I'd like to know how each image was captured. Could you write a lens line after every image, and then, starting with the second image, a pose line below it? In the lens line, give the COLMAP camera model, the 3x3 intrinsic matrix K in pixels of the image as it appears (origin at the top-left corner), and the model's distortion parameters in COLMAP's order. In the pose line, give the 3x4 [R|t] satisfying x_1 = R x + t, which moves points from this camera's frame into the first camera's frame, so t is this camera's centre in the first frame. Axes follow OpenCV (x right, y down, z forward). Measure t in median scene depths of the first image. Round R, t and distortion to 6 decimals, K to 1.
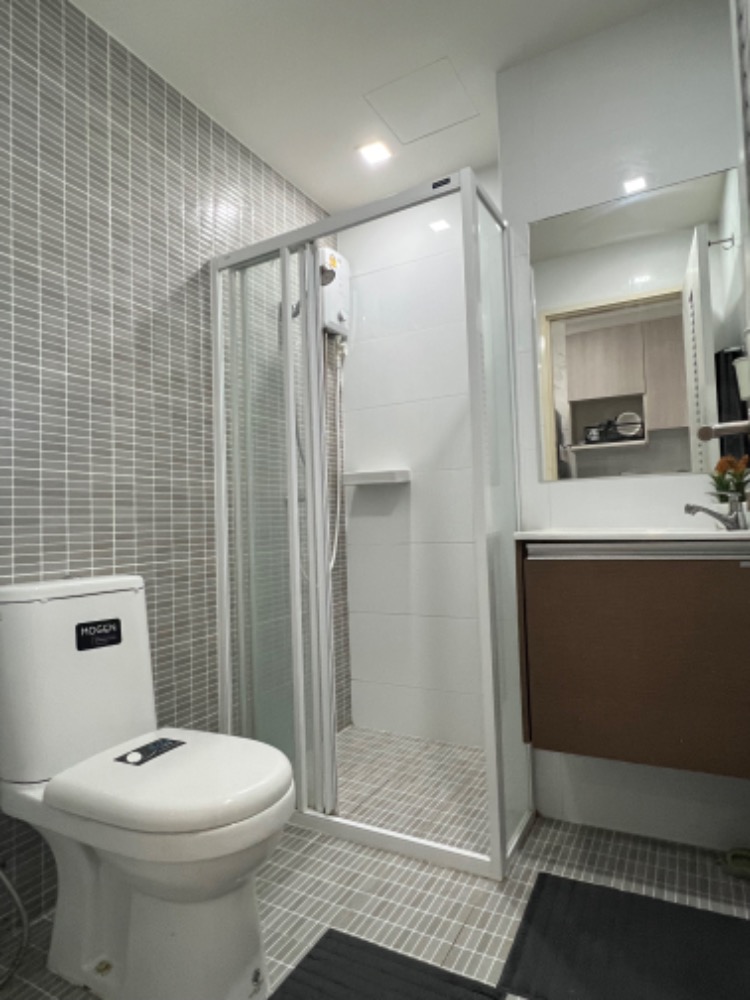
lens RADIAL K [[567.2, 0, 372.0], [0, 567.2, 500.4], [0, 0, 1]] dist [-0.003992, -0.001015]
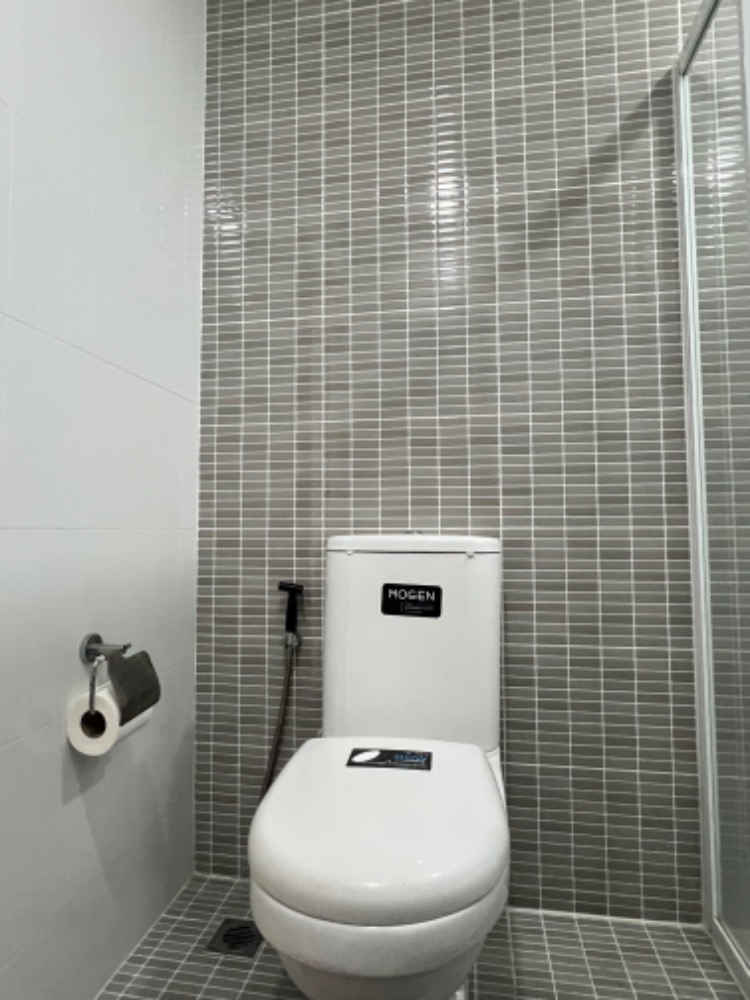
lens RADIAL K [[567.2, 0, 376.0], [0, 567.2, 500.6], [0, 0, 1]] dist [-0.003992, -0.001015]
pose [[0.340978, -0.016328, -0.939929, 0.288378], [0.034380, 0.999397, -0.004889, 0.088235], [0.939442, -0.030648, 0.341334, 0.652420]]
